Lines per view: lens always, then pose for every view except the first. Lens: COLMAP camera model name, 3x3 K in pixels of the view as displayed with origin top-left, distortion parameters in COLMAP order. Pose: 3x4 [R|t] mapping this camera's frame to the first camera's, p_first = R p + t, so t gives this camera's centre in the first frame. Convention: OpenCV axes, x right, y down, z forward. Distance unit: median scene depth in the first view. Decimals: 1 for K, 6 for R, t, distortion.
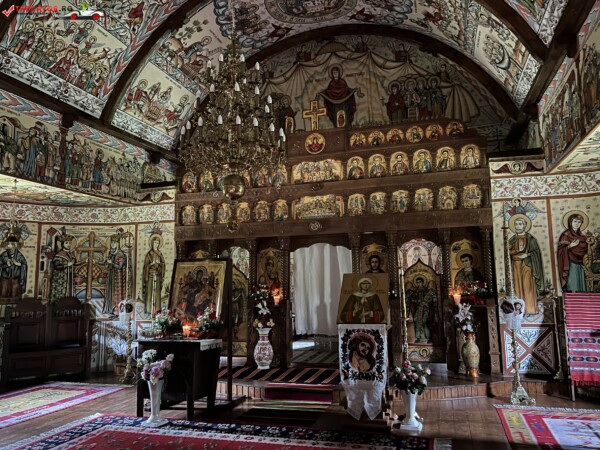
lens RADIAL K [[453.7, 0, 303.3], [0, 453.7, 226.2], [0, 0, 1]] dist [0.037737, -0.039240]
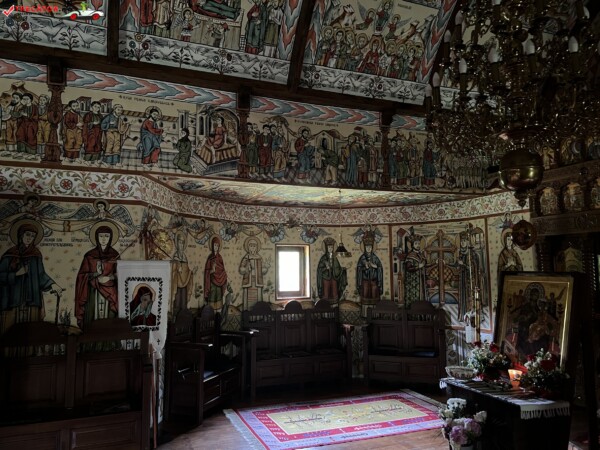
lens RADIAL K [[453.7, 0, 300.0], [0, 453.7, 225.0], [0, 0, 1]] dist [0.048401, -0.054607]
pose [[0.628870, -0.063957, -0.774876, 0.073663], [0.099293, 0.995057, -0.001547, -0.026746], [0.771145, -0.075966, 0.632112, 0.242497]]
